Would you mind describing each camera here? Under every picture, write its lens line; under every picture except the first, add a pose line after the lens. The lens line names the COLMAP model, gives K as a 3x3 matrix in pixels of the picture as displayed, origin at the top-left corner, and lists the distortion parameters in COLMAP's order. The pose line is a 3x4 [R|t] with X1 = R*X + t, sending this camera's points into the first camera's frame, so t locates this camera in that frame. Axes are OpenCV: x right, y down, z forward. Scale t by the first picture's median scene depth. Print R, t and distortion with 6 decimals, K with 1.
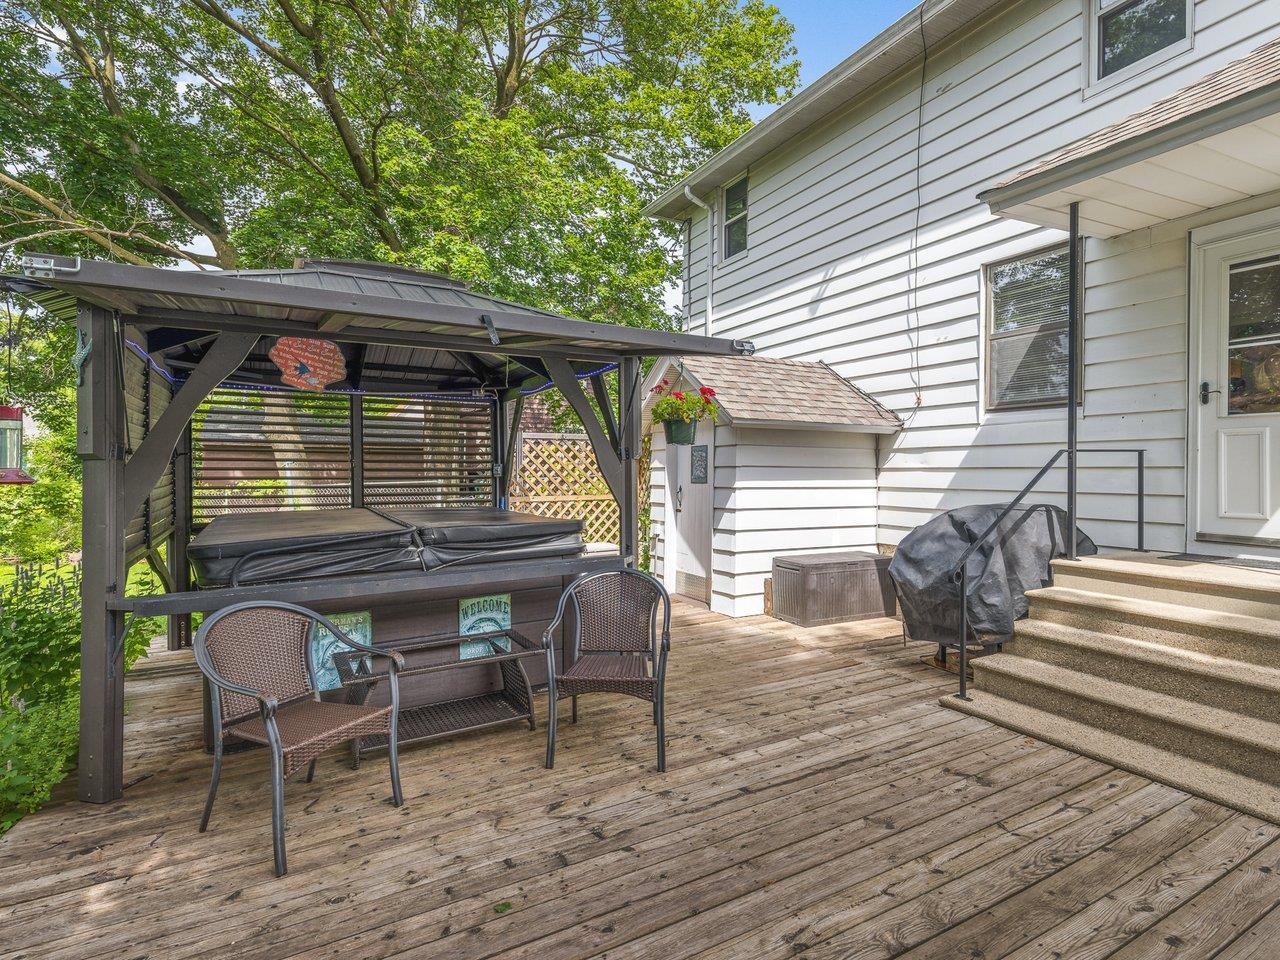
lens RADIAL K [[648.2, 0, 634.4], [0, 648.2, 469.2], [0, 0, 1]] dist [0.006534, -0.000070]
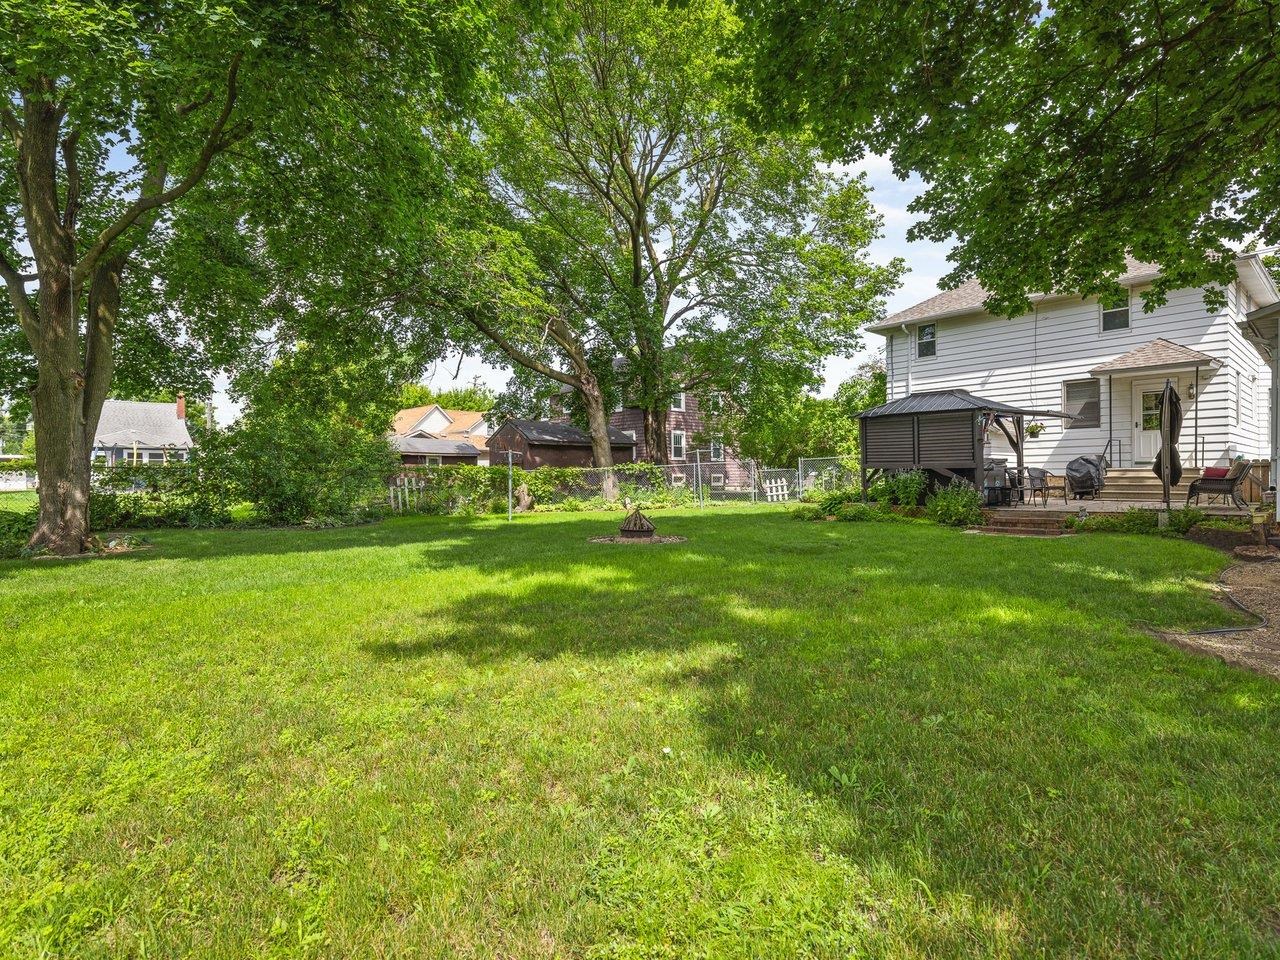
lens RADIAL K [[637.3, 0, 639.8], [0, 637.3, 466.0], [0, 0, 1]] dist [0.001343, -0.000033]
pose [[0.974678, -0.004254, 0.223572, -2.770359], [0.007816, 0.999856, -0.015049, 0.155935], [-0.223475, 0.016415, 0.974571, -1.958437]]
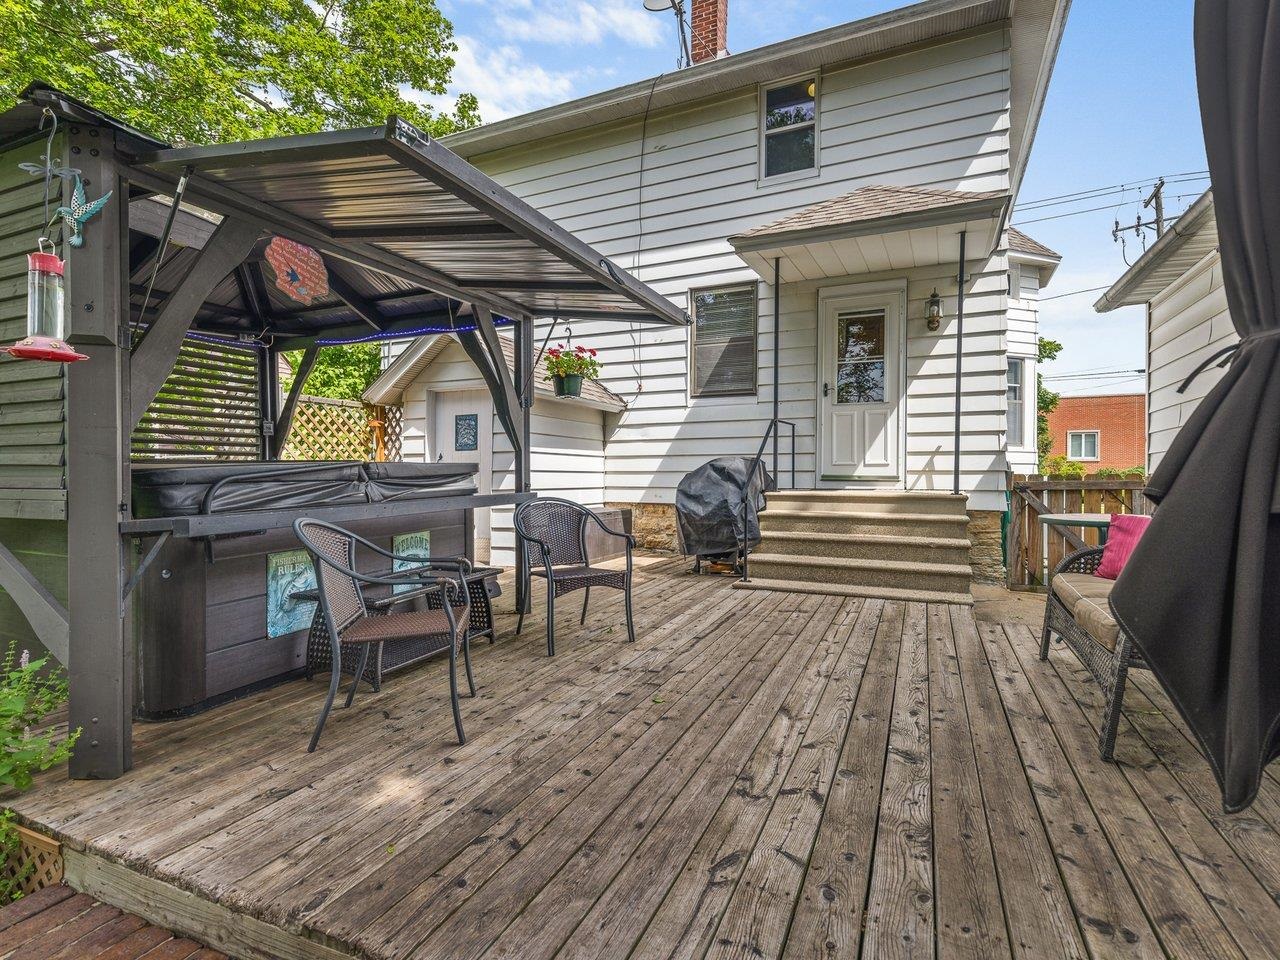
lens RADIAL K [[644.9, 0, 632.4], [0, 644.9, 480.4], [0, 0, 1]] dist [0.007097, -0.000763]
pose [[0.801611, -0.009448, 0.597772, -0.493462], [0.001203, 0.999899, 0.014191, 0.088458], [-0.597845, -0.010657, 0.801541, -0.013159]]
